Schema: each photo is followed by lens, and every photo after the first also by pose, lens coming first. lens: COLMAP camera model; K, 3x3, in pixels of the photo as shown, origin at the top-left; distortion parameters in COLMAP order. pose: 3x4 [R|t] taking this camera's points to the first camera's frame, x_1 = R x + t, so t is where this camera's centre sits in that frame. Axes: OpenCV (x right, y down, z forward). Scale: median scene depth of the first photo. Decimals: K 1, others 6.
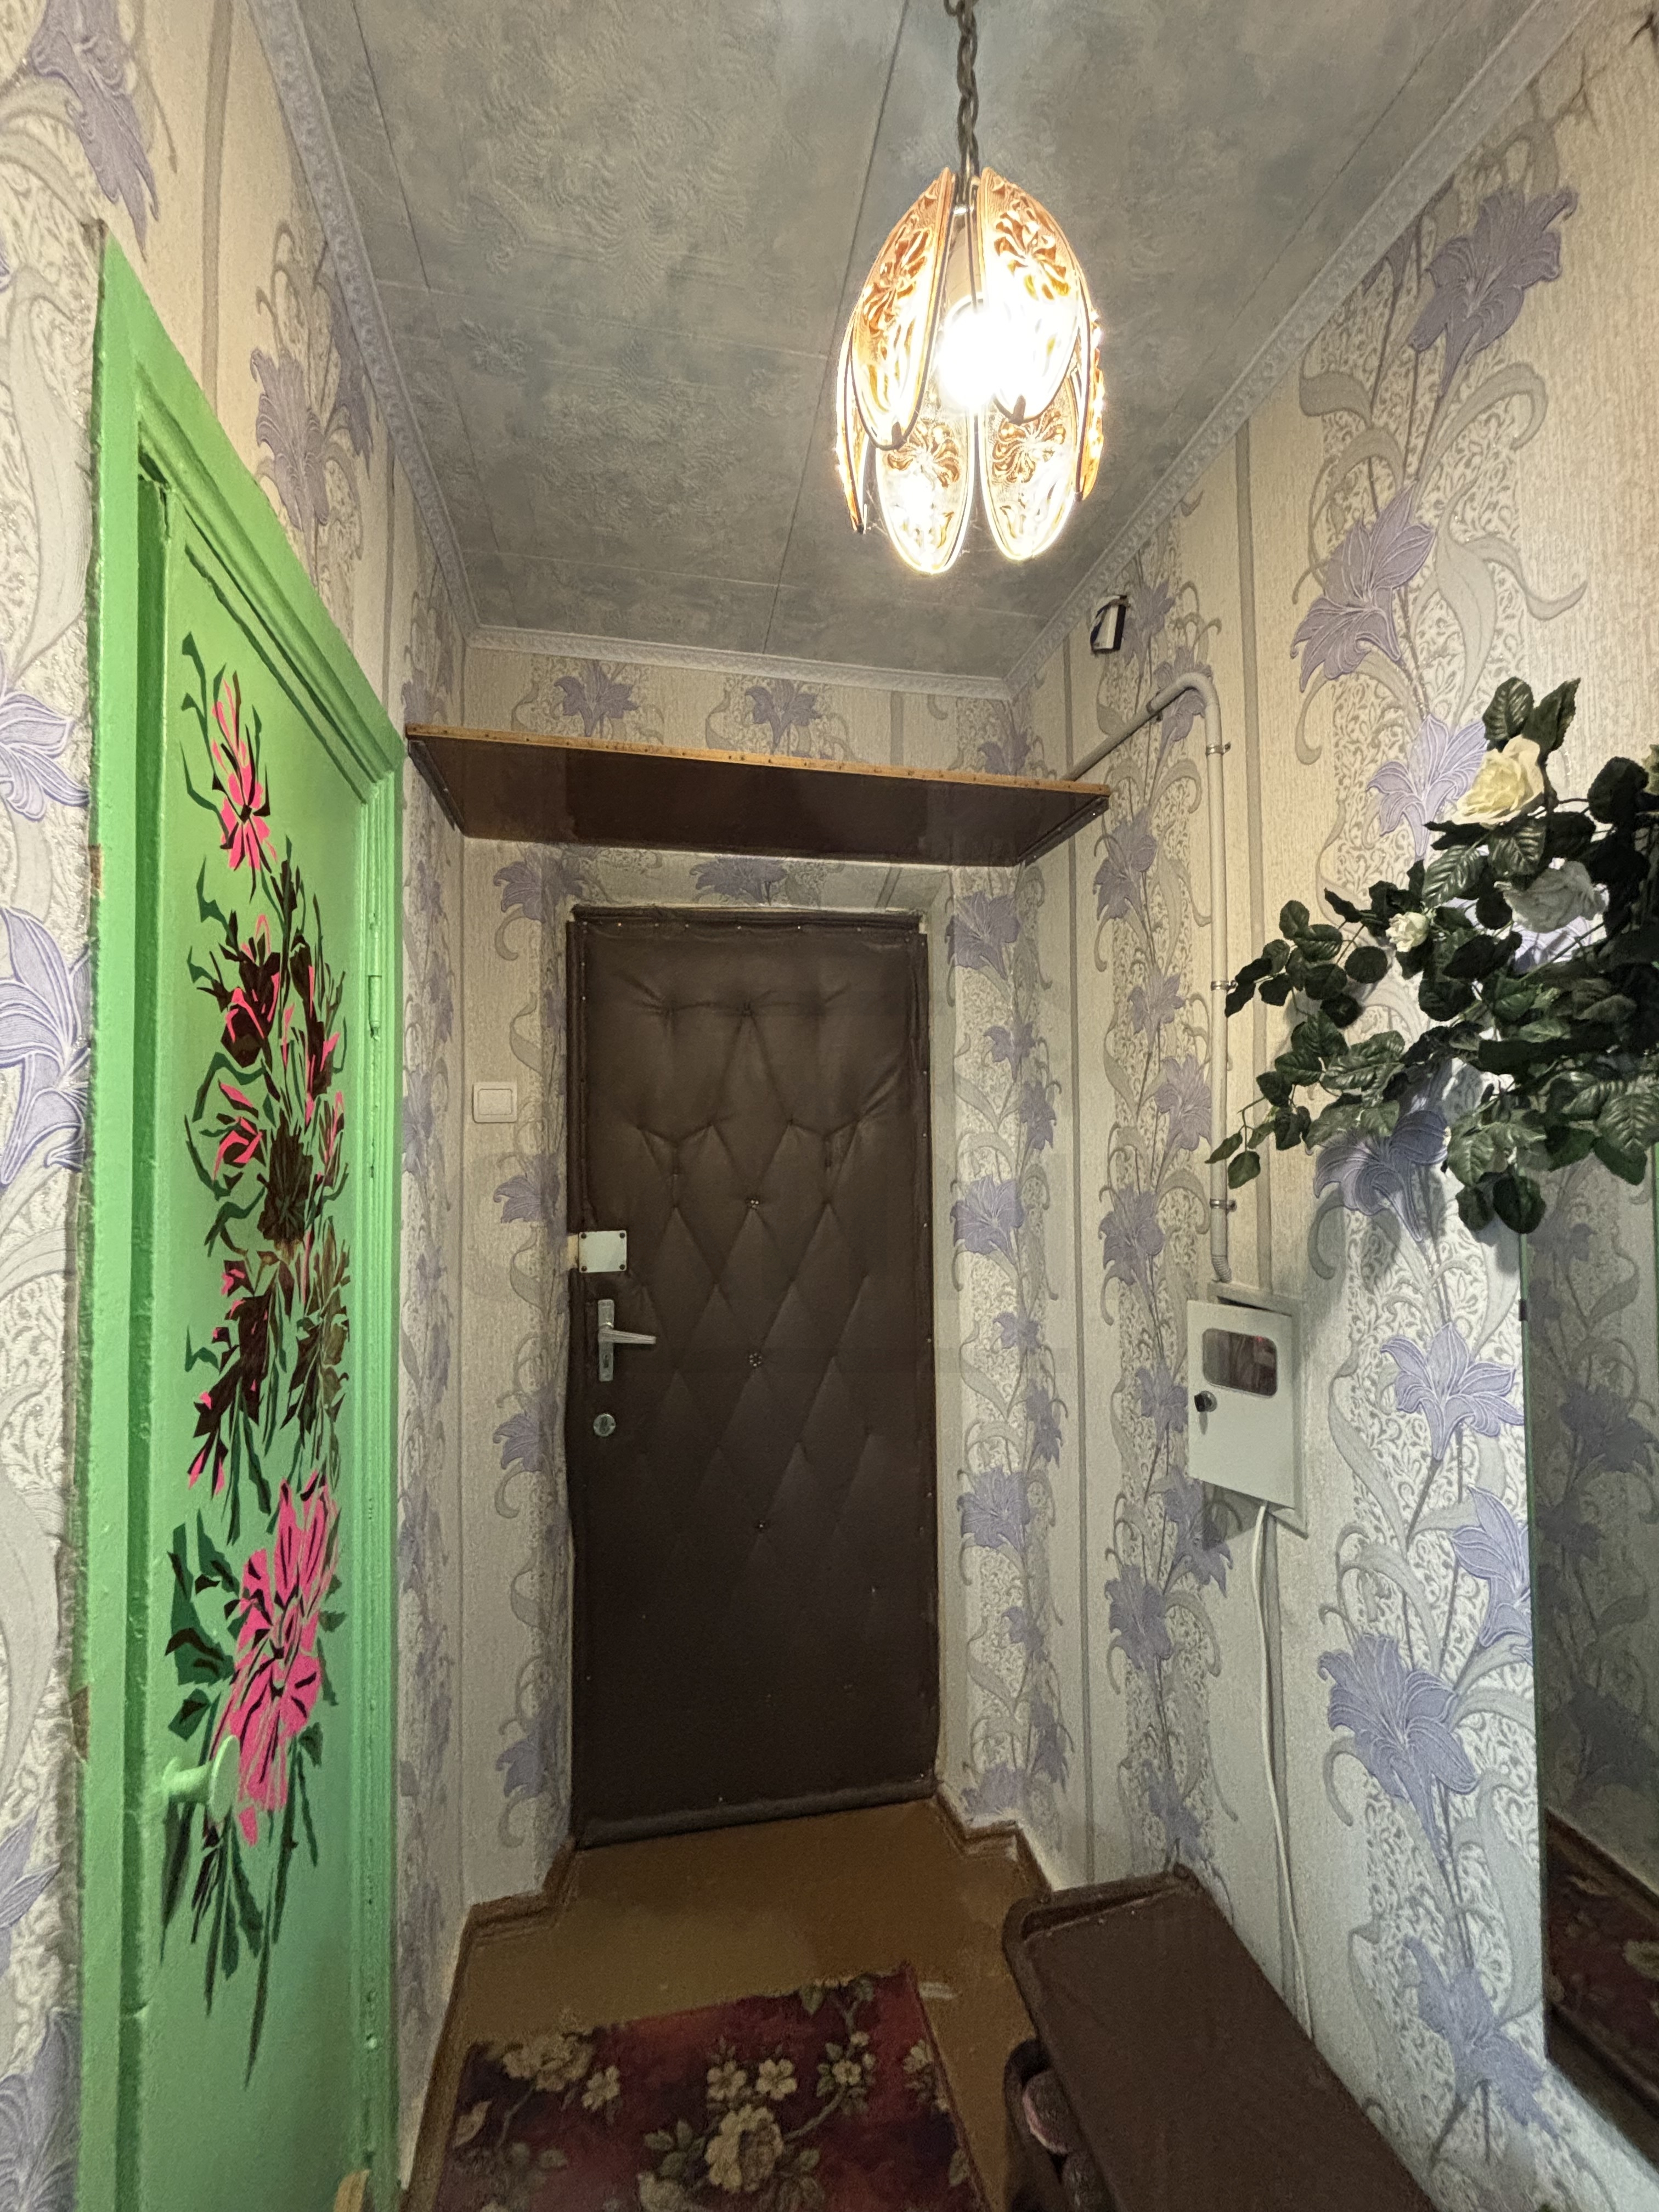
lens RADIAL K [[896.5, 0, 827.0], [0, 896.5, 1115.9], [0, 0, 1]] dist [0.000890, -0.000647]
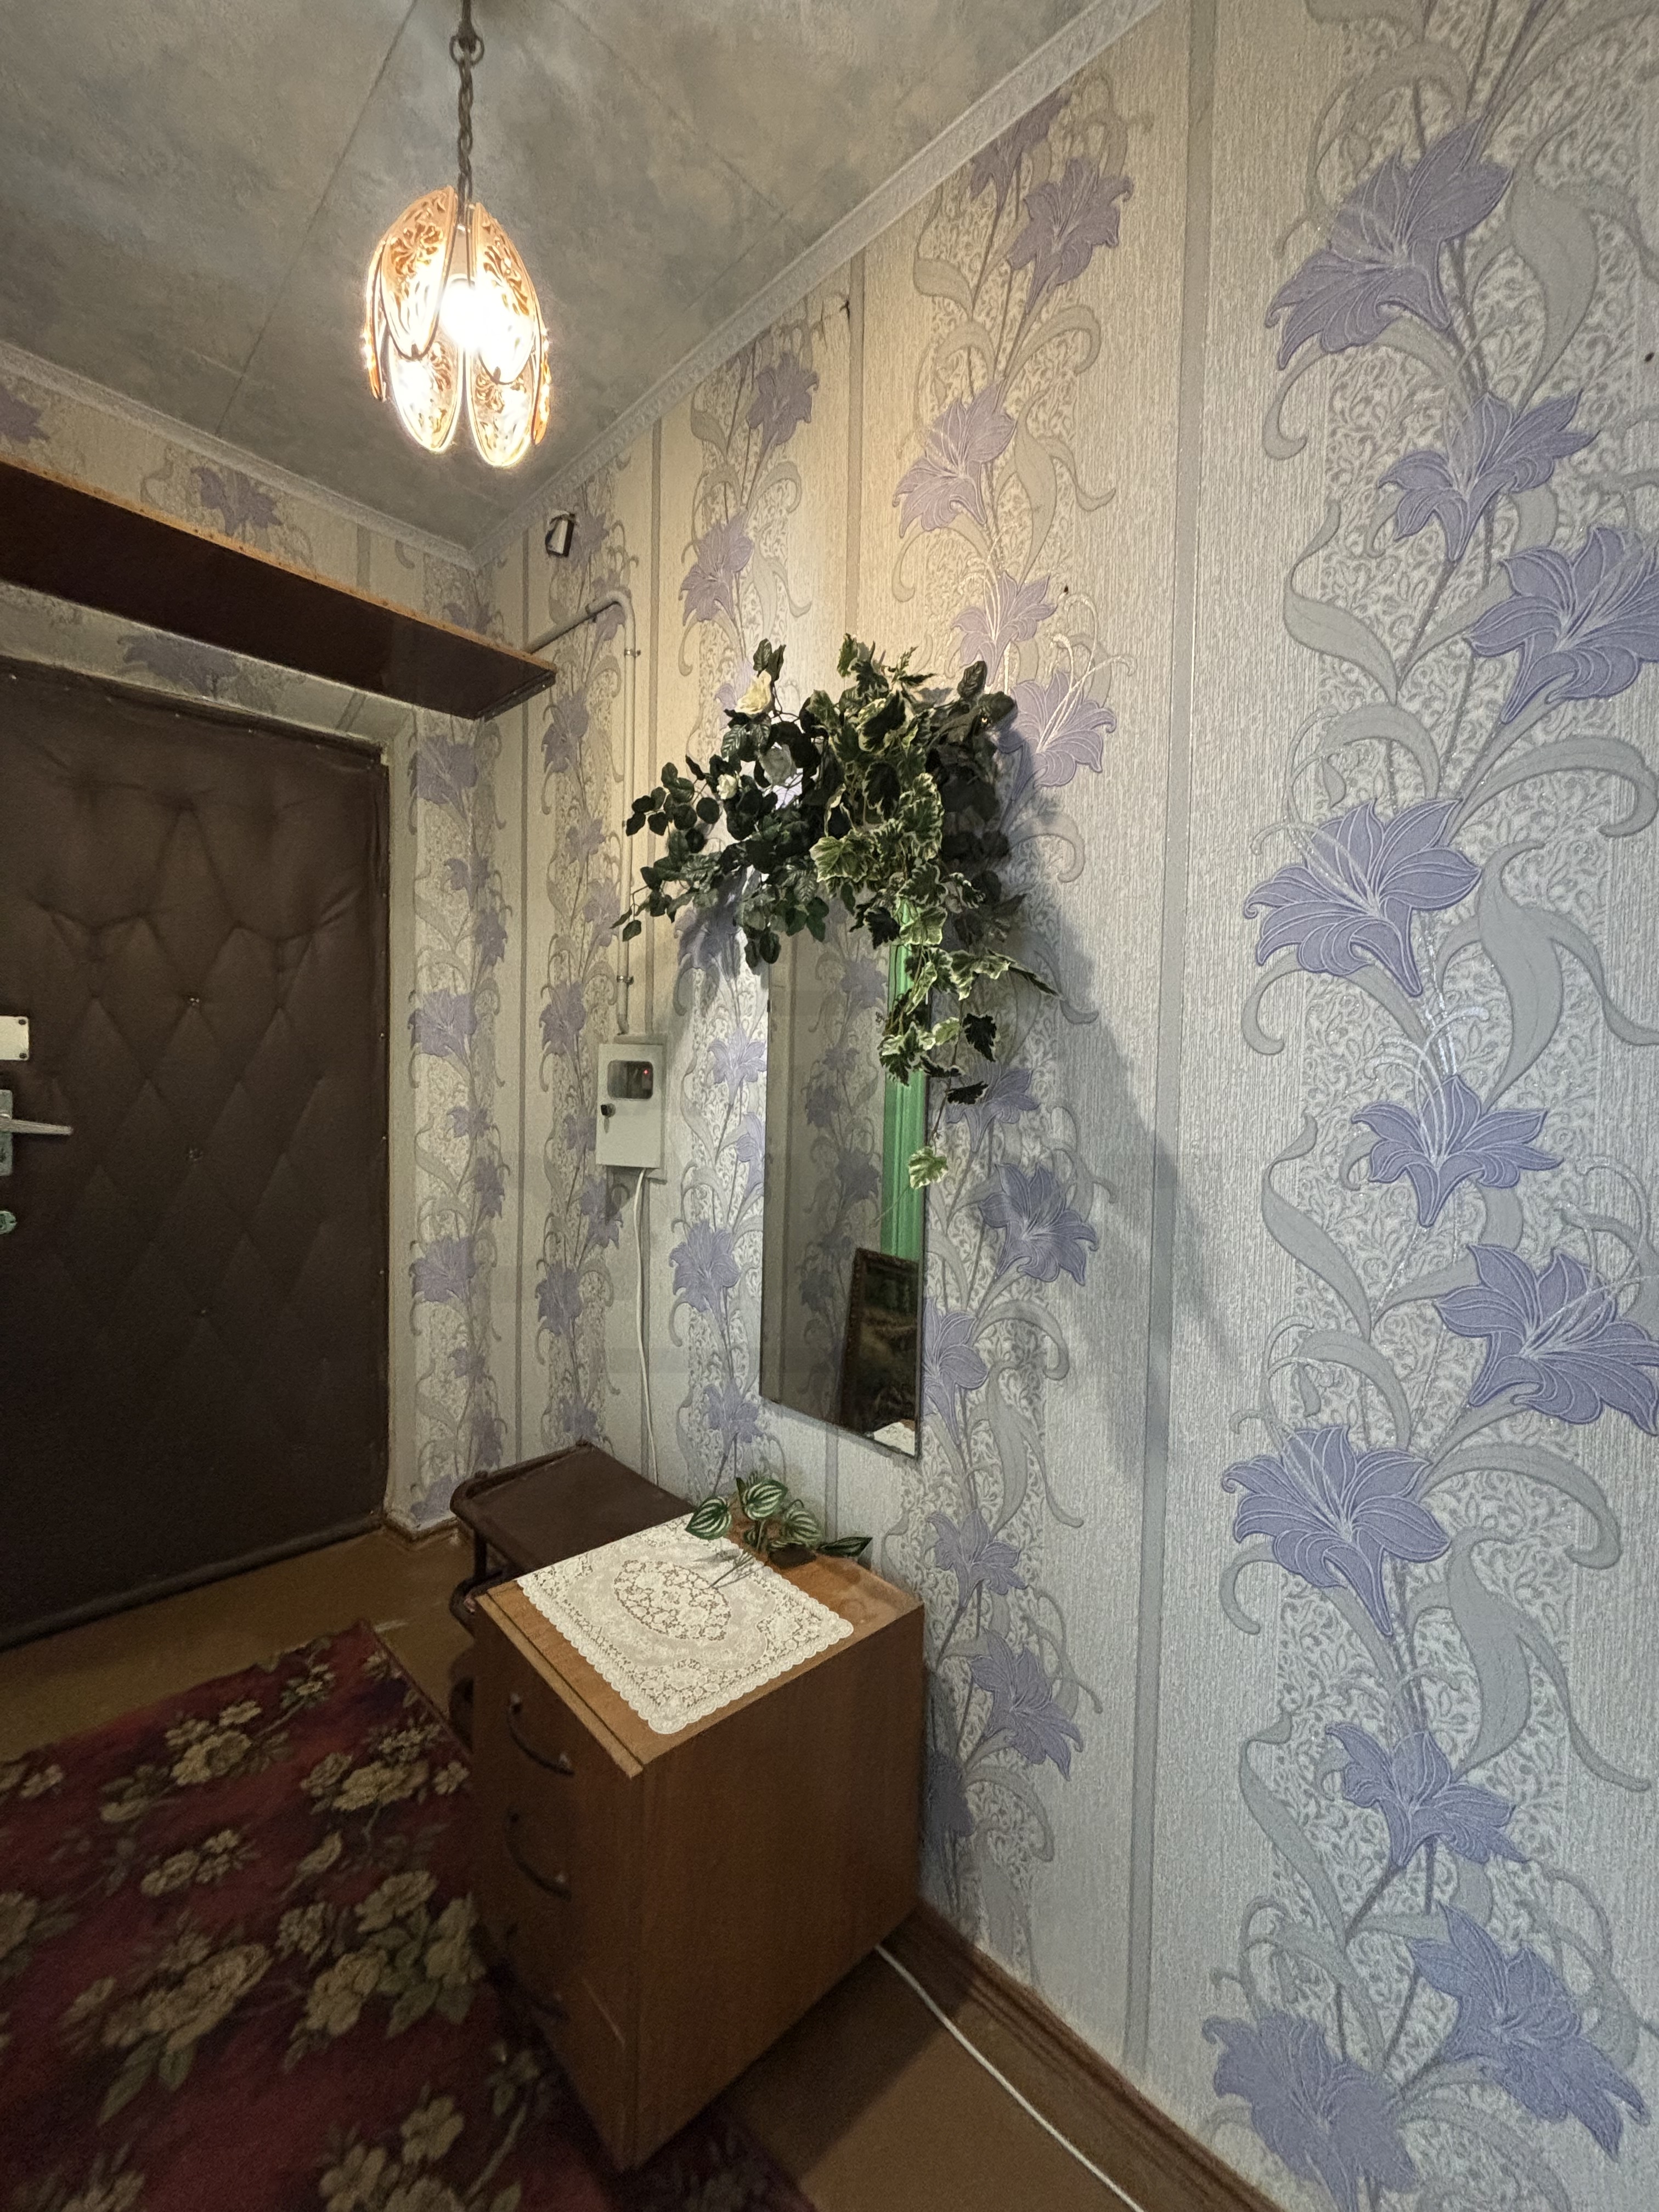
lens RADIAL K [[896.5, 0, 830.5], [0, 896.5, 1111.1], [0, 0, 1]] dist [0.000890, -0.000647]
pose [[0.825685, 0.005868, 0.564100, -0.087781], [-0.046696, 0.997225, 0.057977, 0.193306], [-0.562195, -0.074212, 0.823668, -0.352230]]
